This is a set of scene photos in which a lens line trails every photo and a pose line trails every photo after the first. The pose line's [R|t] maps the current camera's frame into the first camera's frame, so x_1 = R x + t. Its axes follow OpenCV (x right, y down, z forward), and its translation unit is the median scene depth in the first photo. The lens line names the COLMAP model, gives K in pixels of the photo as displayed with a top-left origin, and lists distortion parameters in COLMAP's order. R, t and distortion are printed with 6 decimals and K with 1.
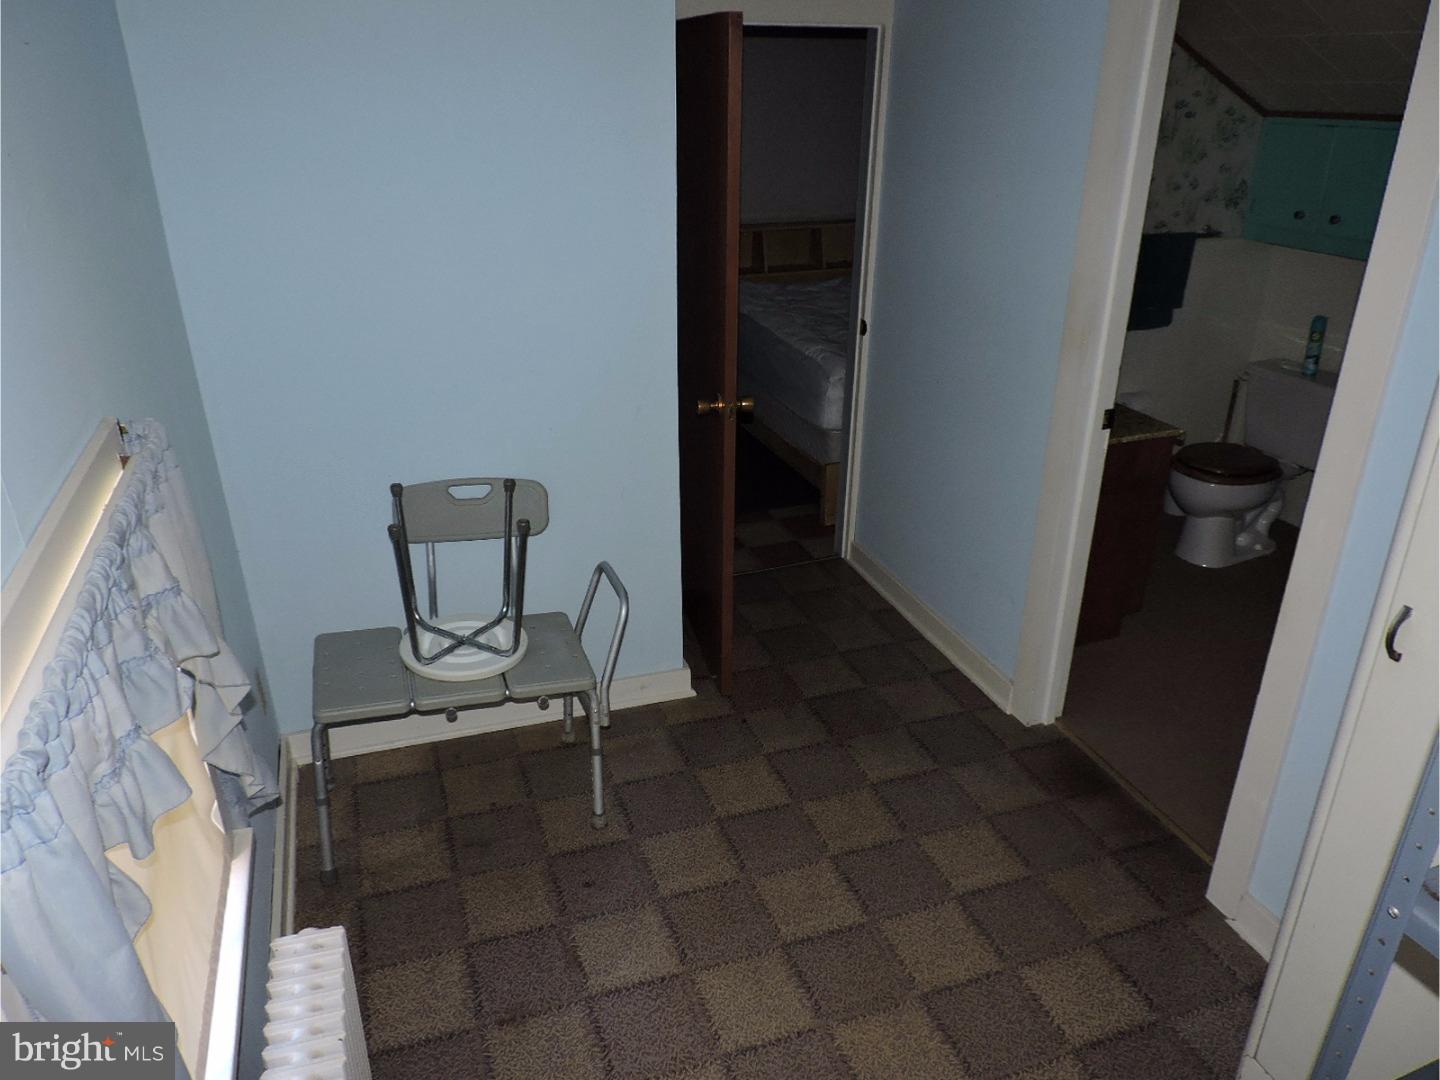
lens RADIAL K [[1026.4, 0, 717.8], [0, 1026.4, 540.6], [0, 0, 1]] dist [-0.017937, -0.004190]
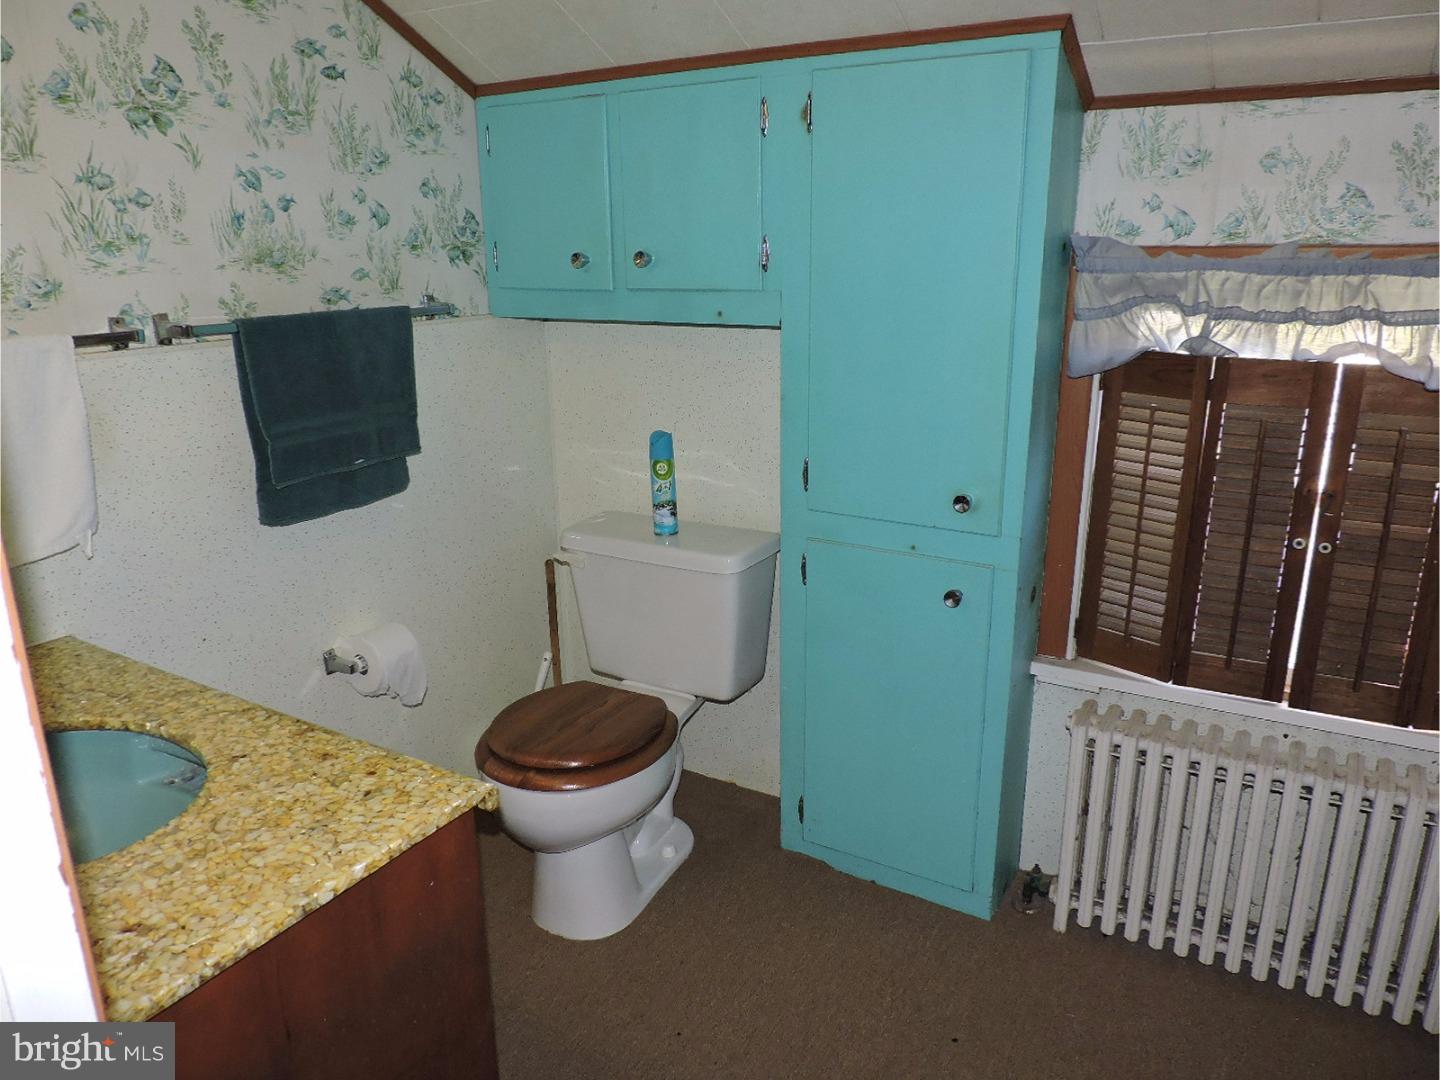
lens RADIAL K [[1026.4, 0, 722.9], [0, 1026.4, 543.8], [0, 0, 1]] dist [-0.017937, -0.004190]
pose [[0.770307, -0.187885, 0.609366, 0.257646], [0.275056, 0.960037, -0.051695, -0.119579], [-0.575301, 0.207431, 0.791202, 0.532848]]
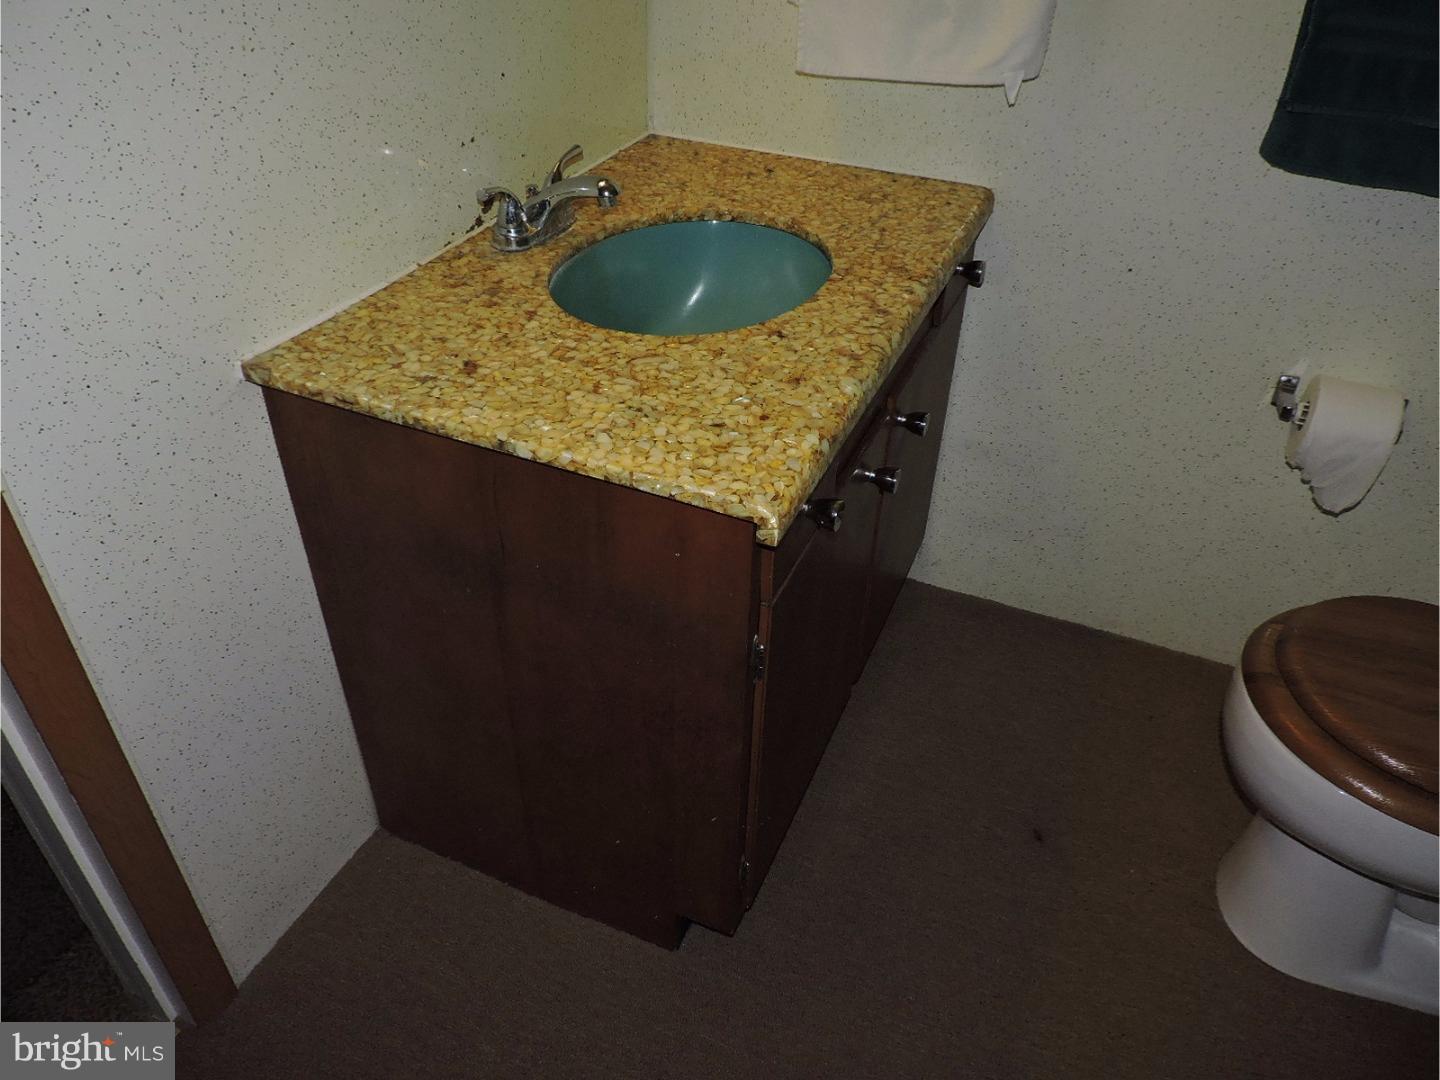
lens RADIAL K [[1026.4, 0, 720.7], [0, 1026.4, 537.0], [0, 0, 1]] dist [-0.017937, -0.004190]
pose [[0.721580, 0.431300, -0.541574, 0.483386], [-0.313427, 0.901000, 0.299938, -0.142714], [0.617321, -0.046685, 0.785325, 0.645859]]
